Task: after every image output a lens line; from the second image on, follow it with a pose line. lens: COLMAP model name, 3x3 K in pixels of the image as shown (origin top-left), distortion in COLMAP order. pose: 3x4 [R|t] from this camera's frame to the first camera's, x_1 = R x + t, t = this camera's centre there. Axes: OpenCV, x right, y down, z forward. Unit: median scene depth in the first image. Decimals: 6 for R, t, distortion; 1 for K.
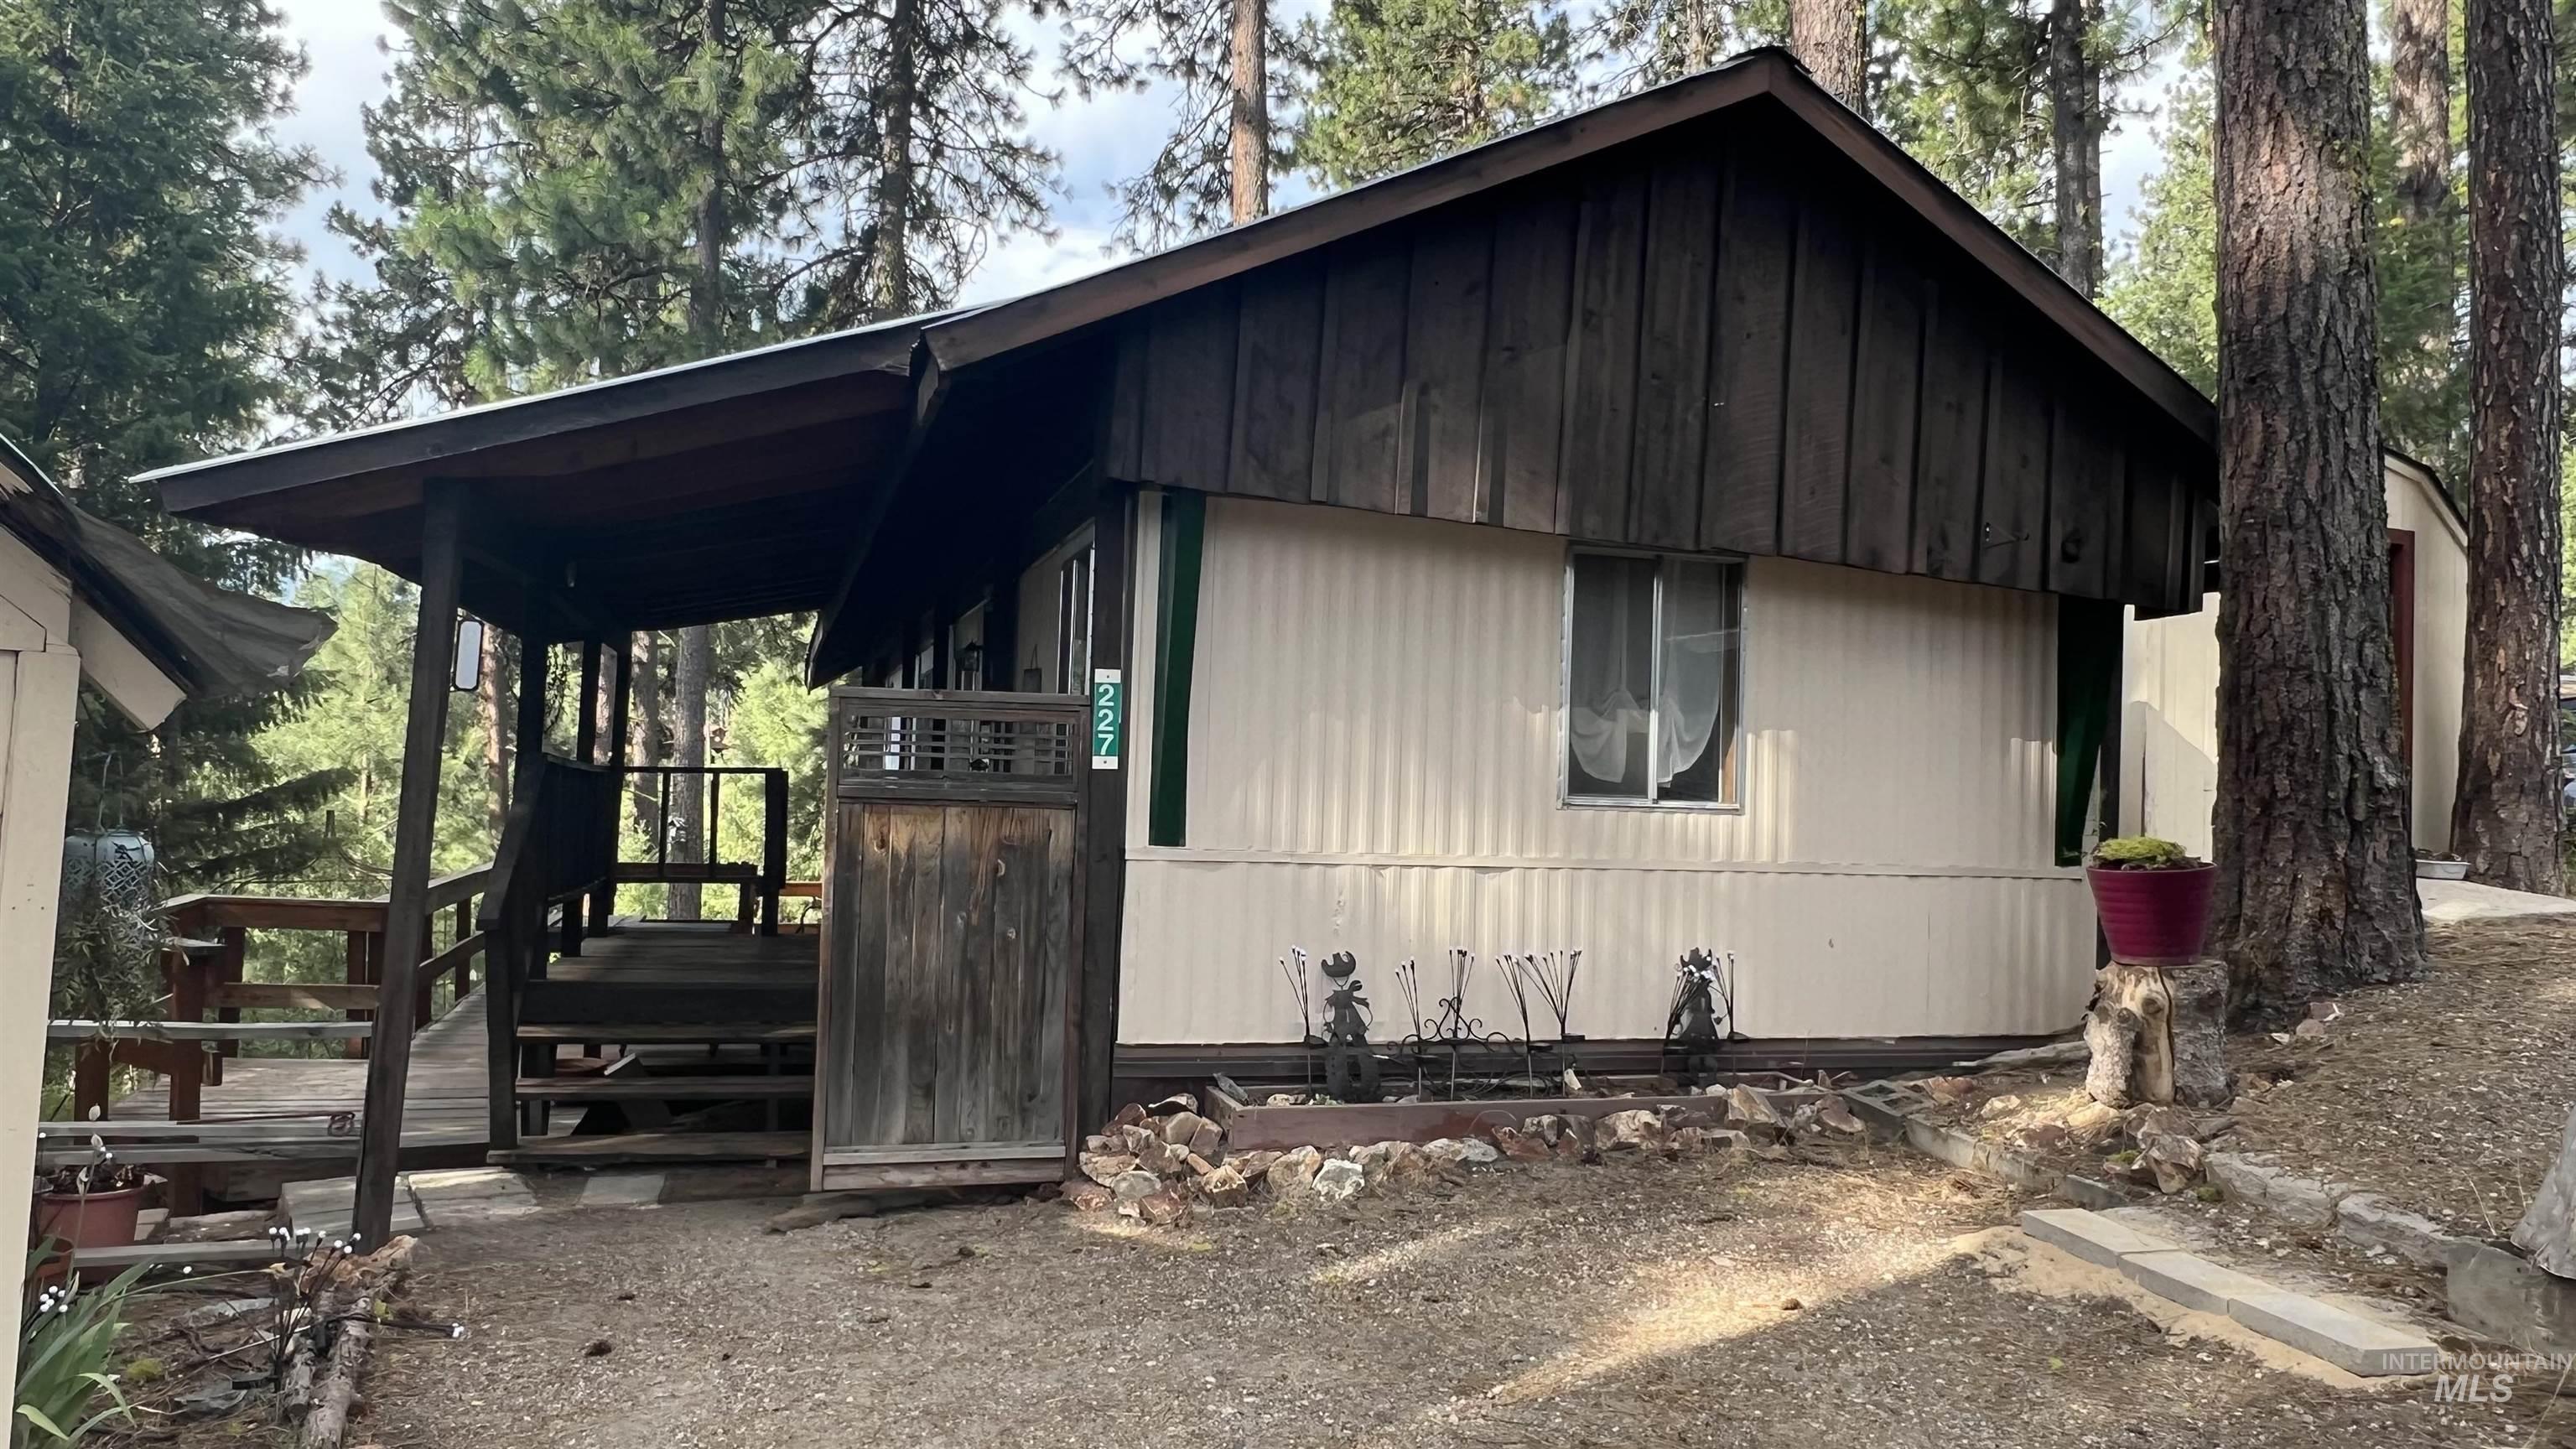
lens RADIAL K [[1762.0, 0, 1288.0], [0, 1762.0, 724.5], [0, 0, 1]] dist [0.004101, -0.003059]
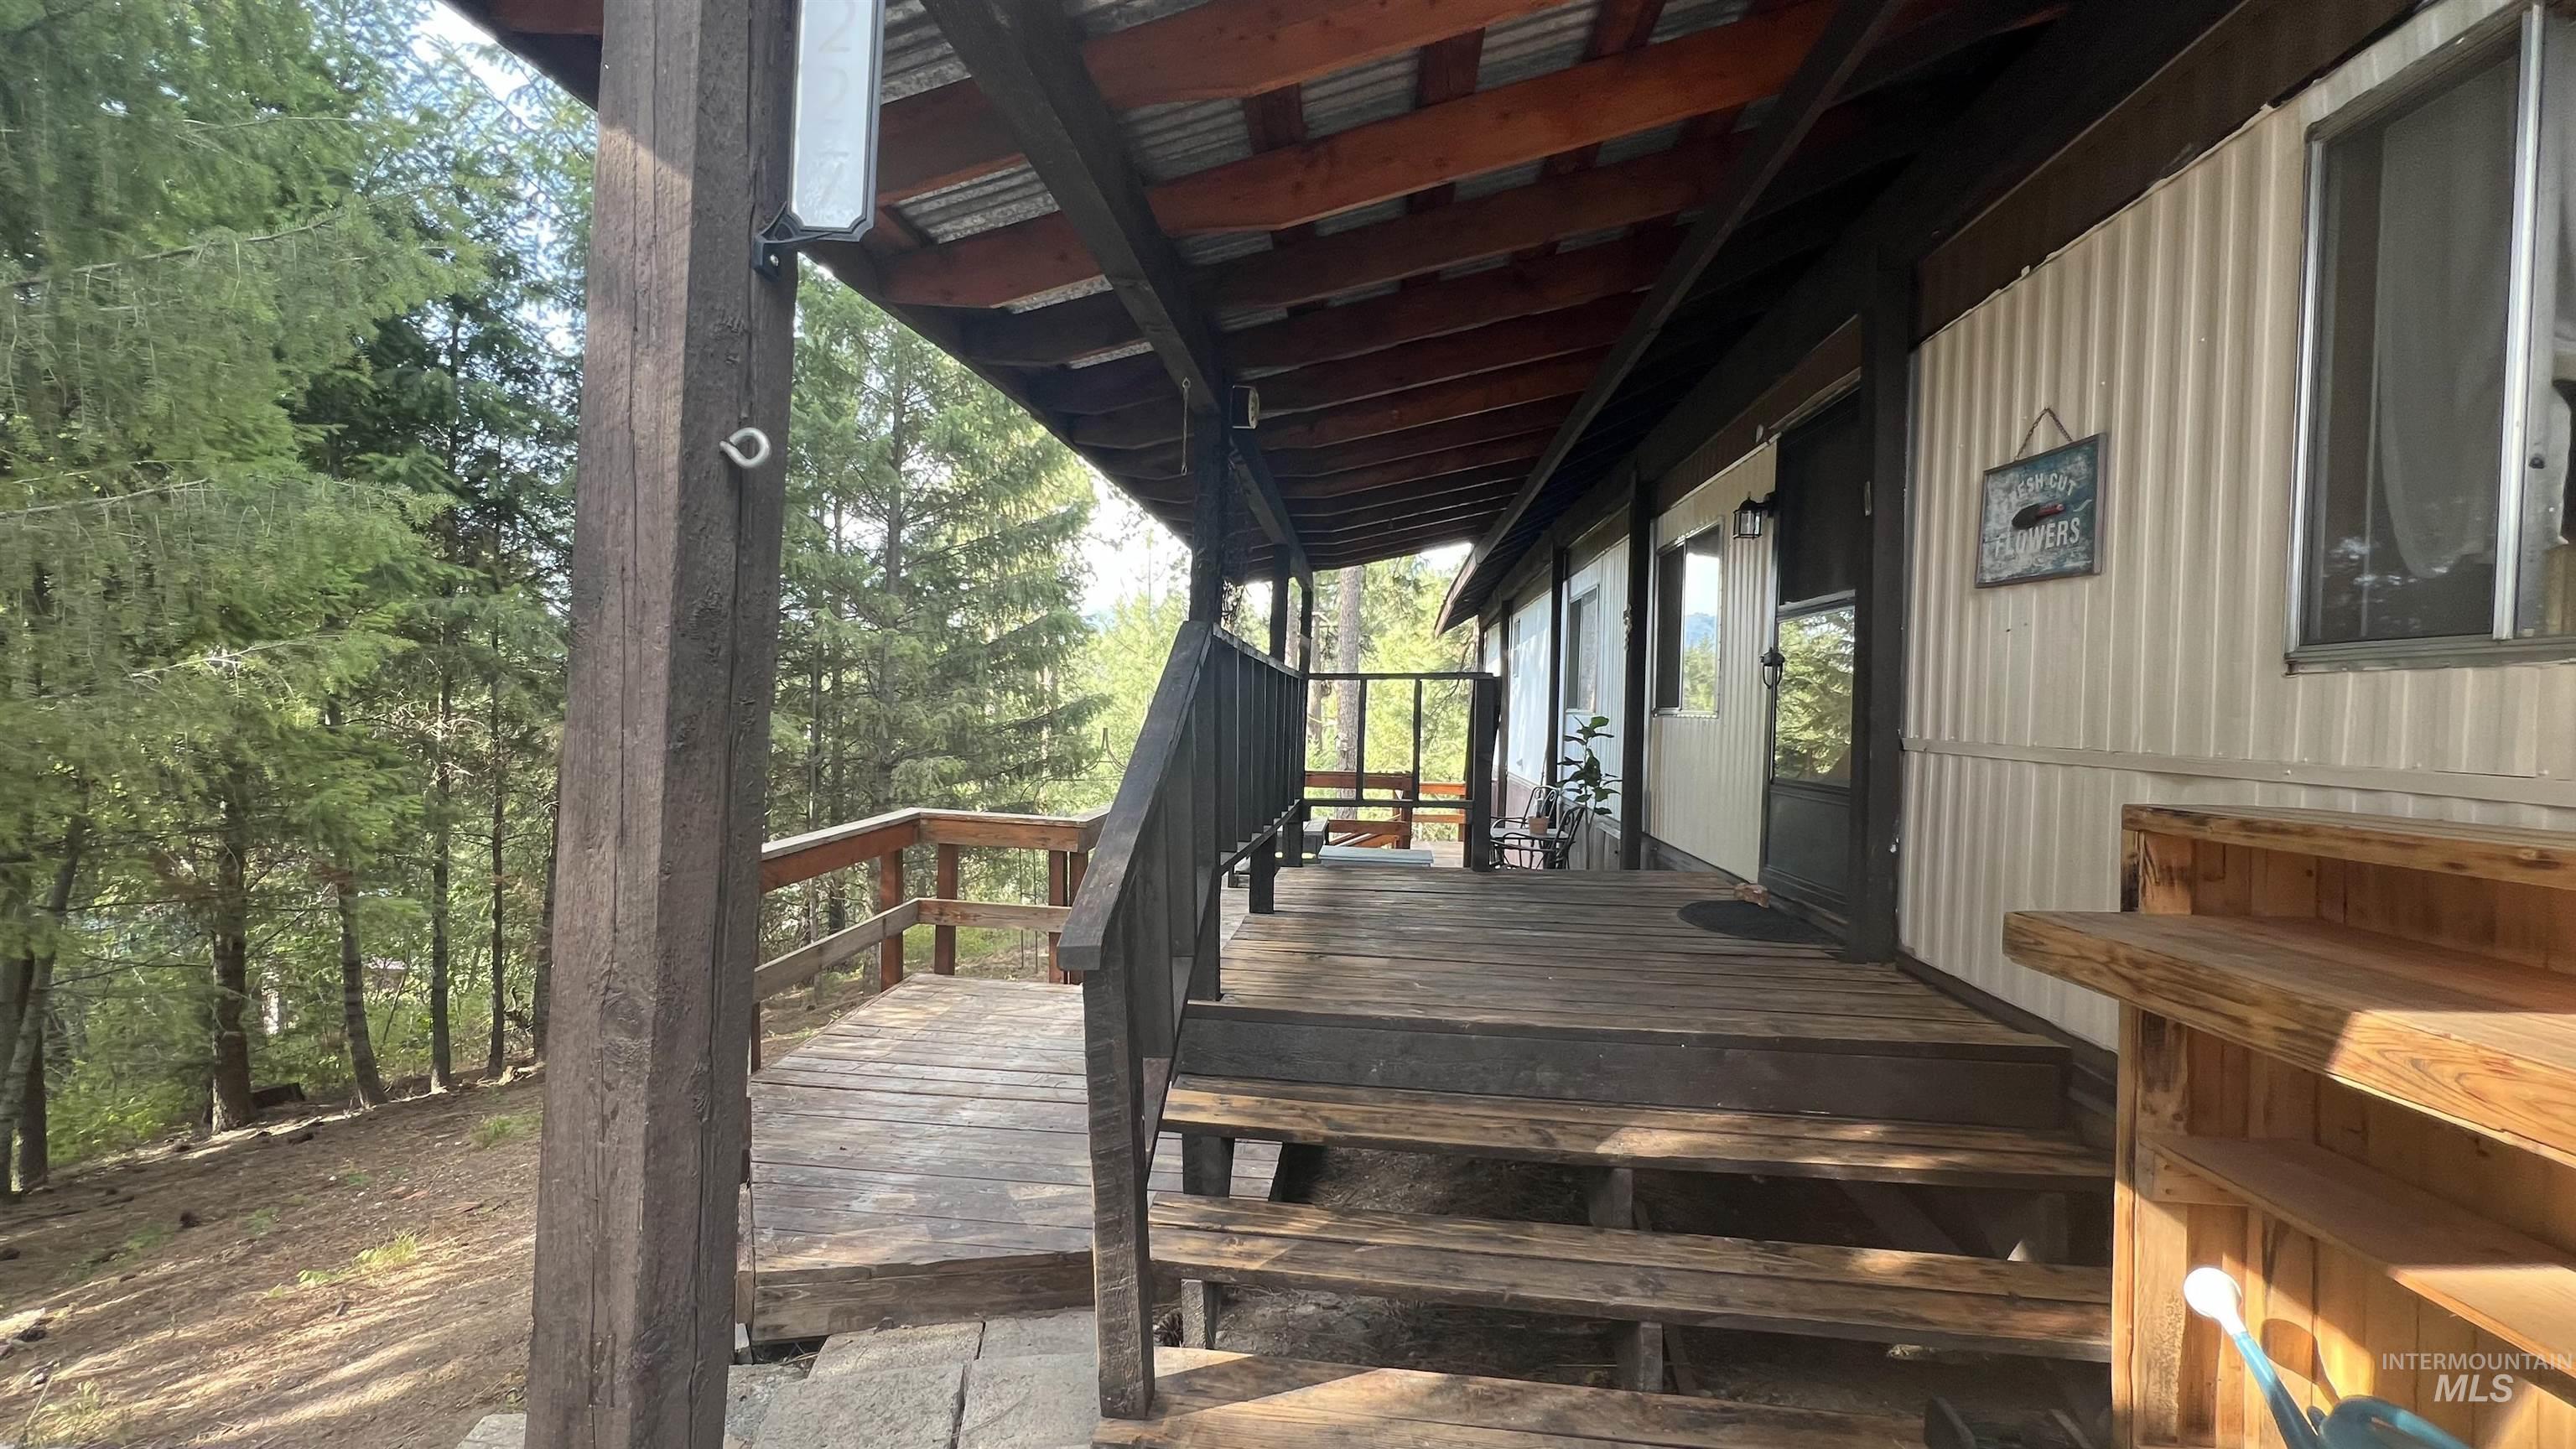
lens RADIAL K [[1030.4, 0, 1281.6], [0, 1030.4, 720.9], [0, 0, 1]] dist [-0.002608, 0.000287]
pose [[0.929231, -0.005982, -0.369450, -0.153502], [0.020179, 0.999198, 0.034575, 0.023751], [0.368947, -0.039583, 0.928607, 0.388869]]
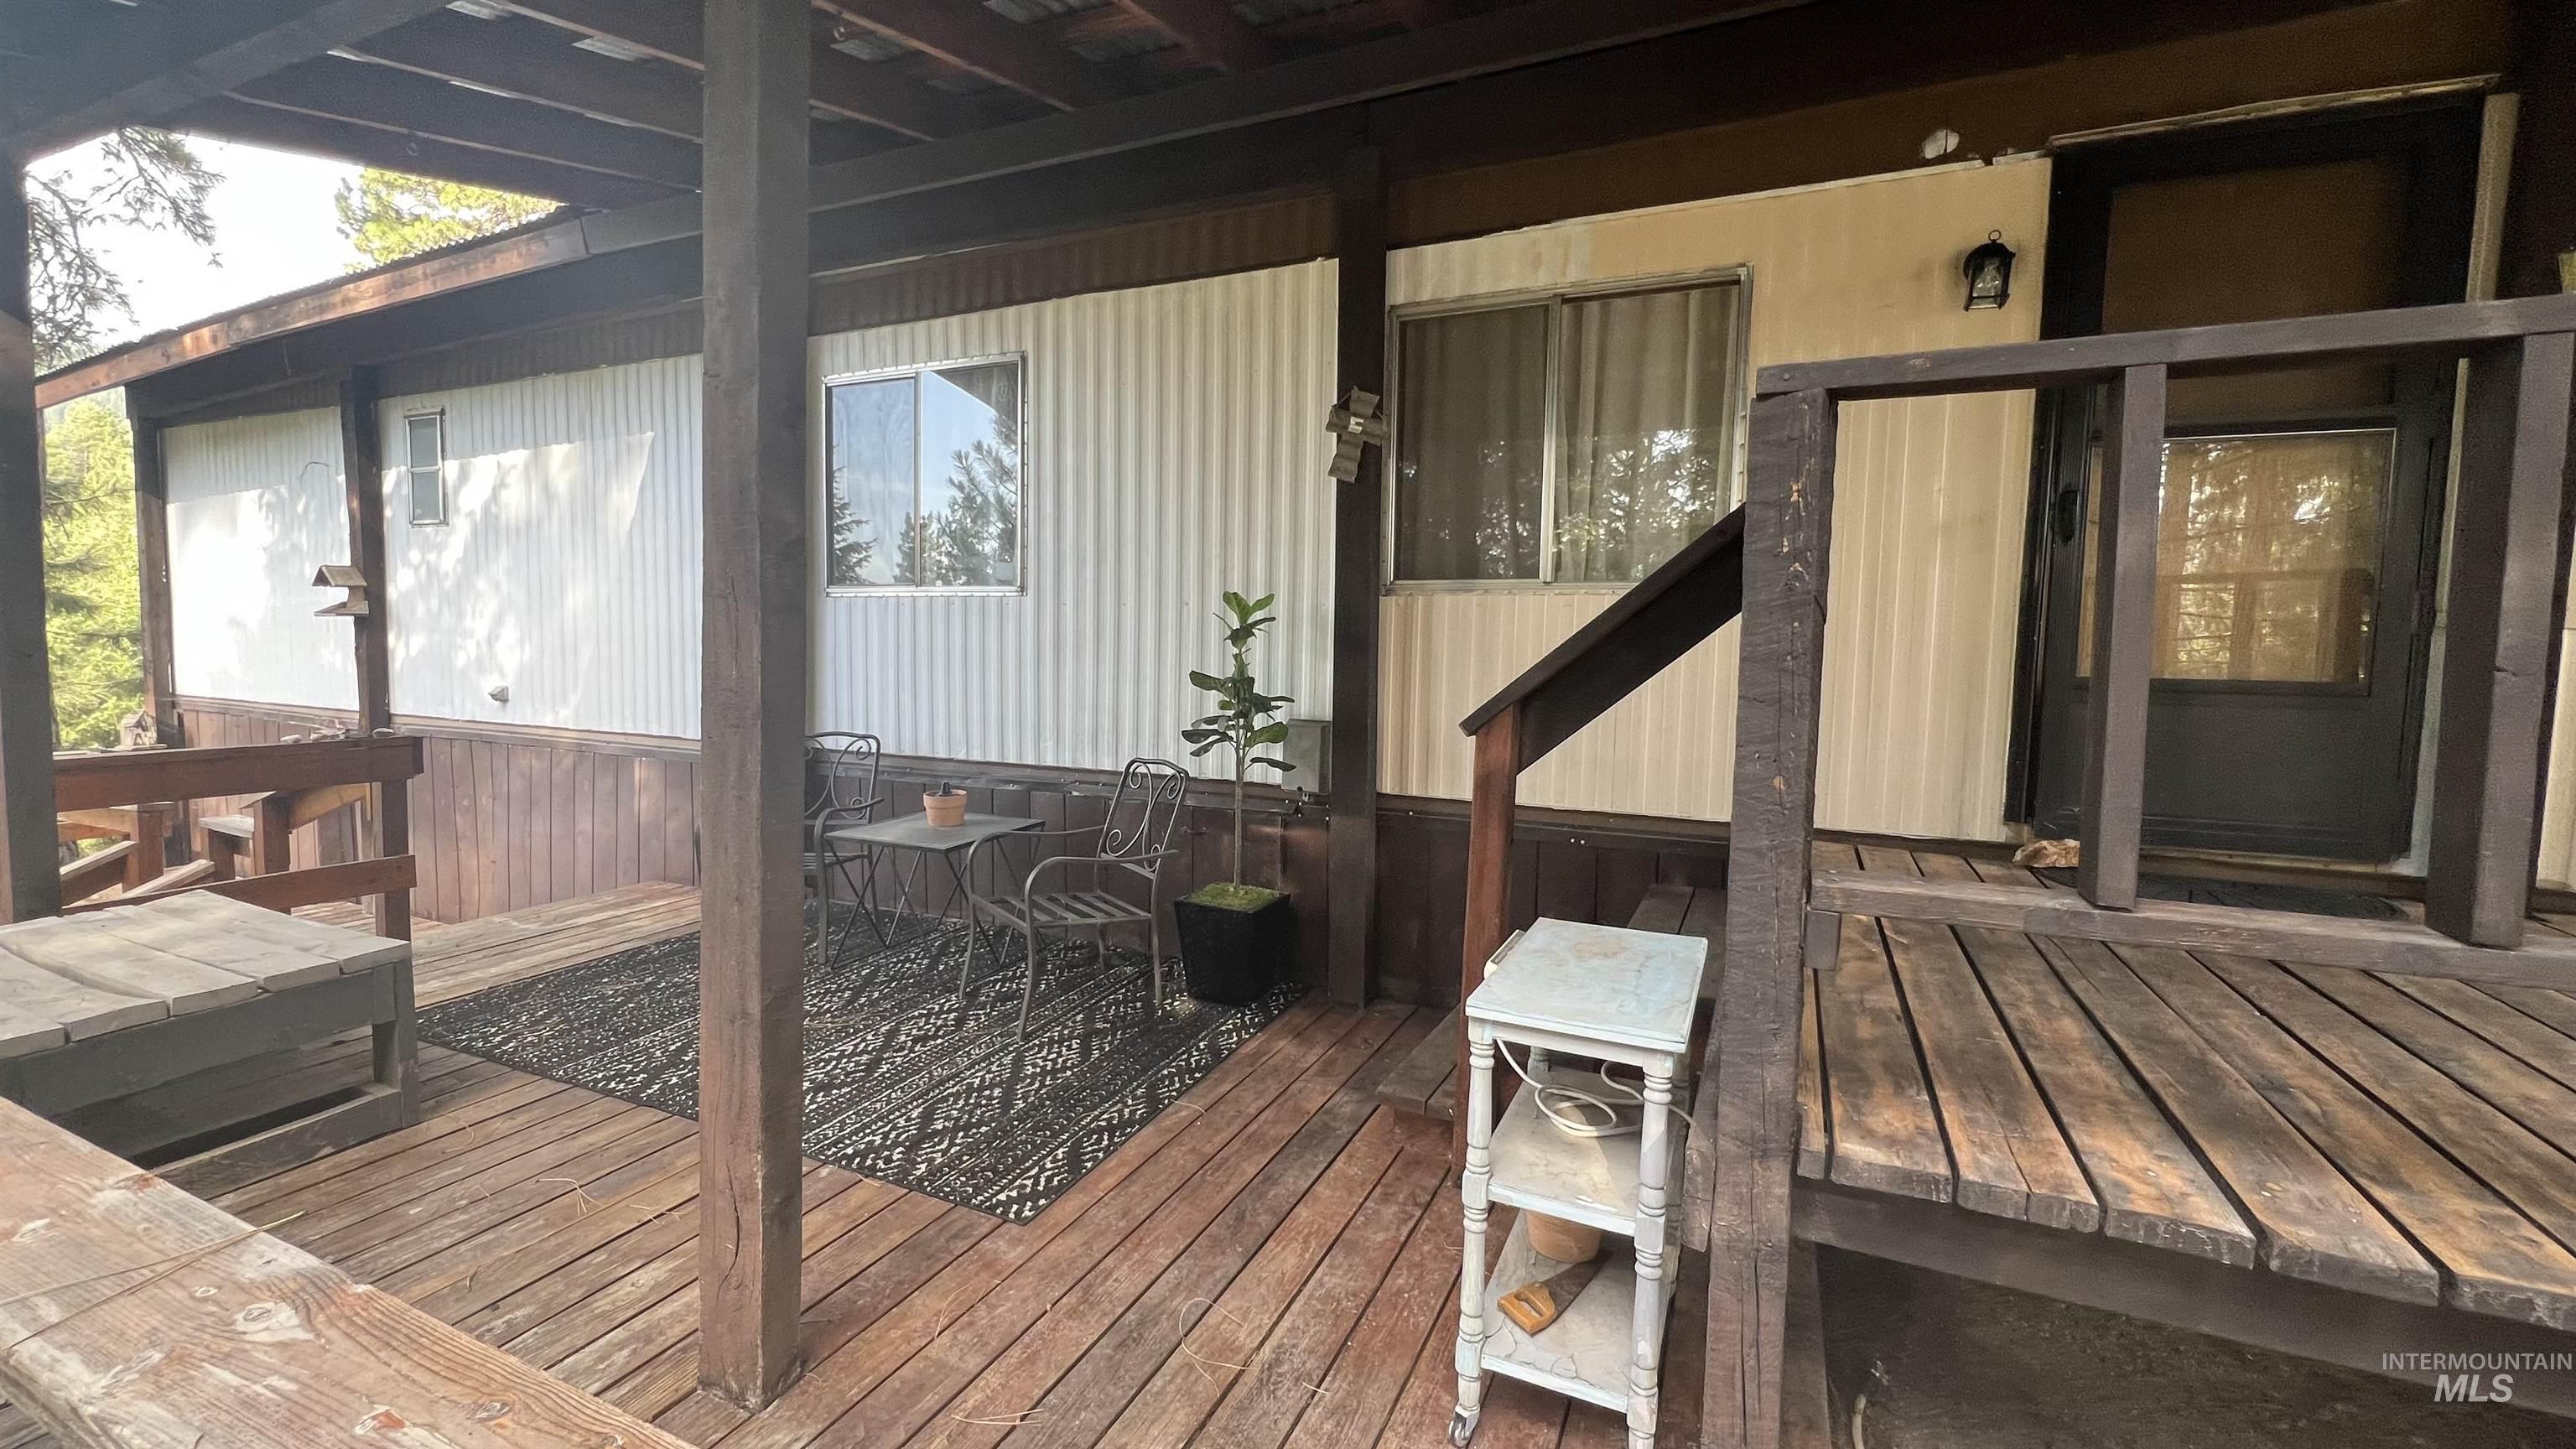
lens RADIAL K [[1030.4, 0, 1281.6], [0, 1030.4, 720.9], [0, 0, 1]] dist [-0.002608, 0.000287]
pose [[0.657053, -0.092245, 0.748179, -0.372883], [-0.017434, 0.990360, 0.137415, 0.035953], [-0.753643, -0.103333, 0.649111, 0.684123]]
